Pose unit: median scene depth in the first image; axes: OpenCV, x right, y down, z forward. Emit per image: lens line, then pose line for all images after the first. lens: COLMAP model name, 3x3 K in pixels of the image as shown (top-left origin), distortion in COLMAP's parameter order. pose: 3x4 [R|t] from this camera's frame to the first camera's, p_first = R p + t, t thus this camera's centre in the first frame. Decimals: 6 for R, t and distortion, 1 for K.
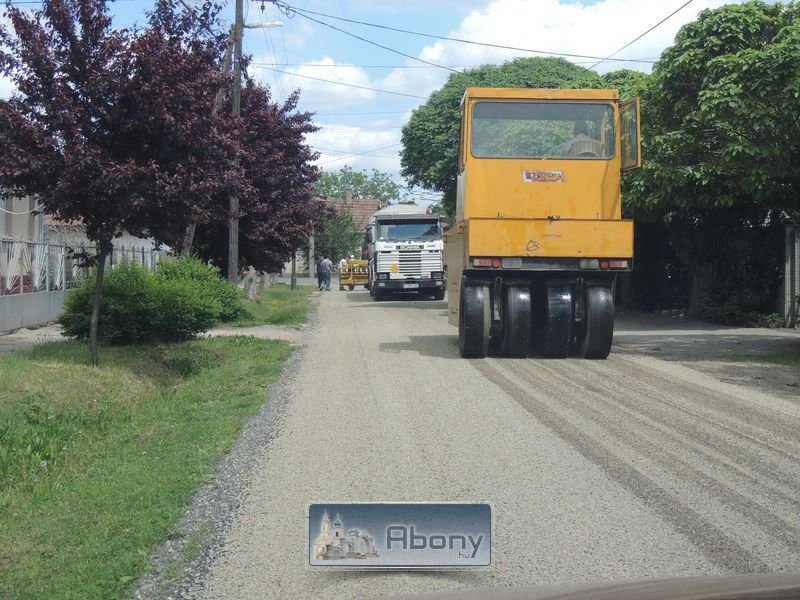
lens RADIAL K [[1195.6, 0, 400.0], [0, 1195.6, 300.0], [0, 0, 1]] dist [-0.415136, -0.020985]
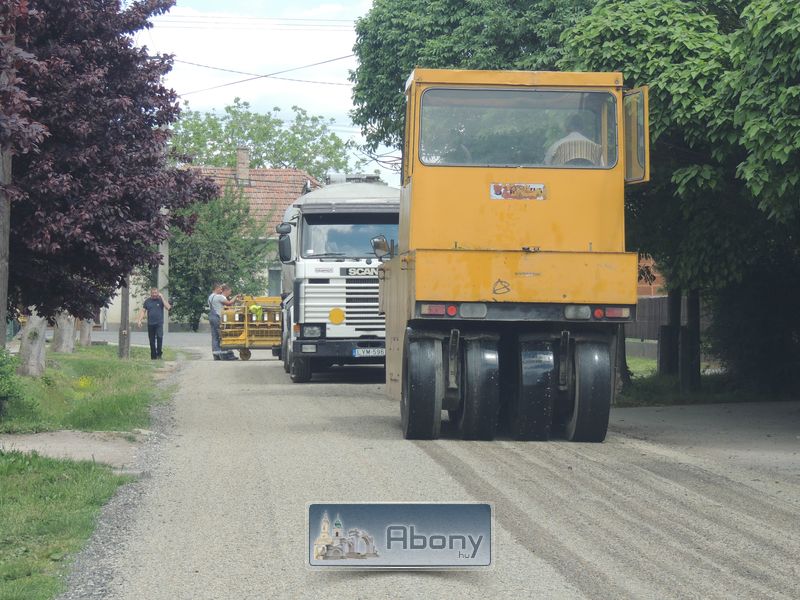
lens RADIAL K [[2885.8, 0, 400.0], [0, 2885.8, 300.0], [0, 0, 1]] dist [0.114659, 1.184579]
pose [[0.999812, 0.013712, 0.013713, 0.008795], [-0.013267, 0.999399, -0.032010, 0.007281], [-0.014143, 0.031822, 0.999393, -0.277938]]
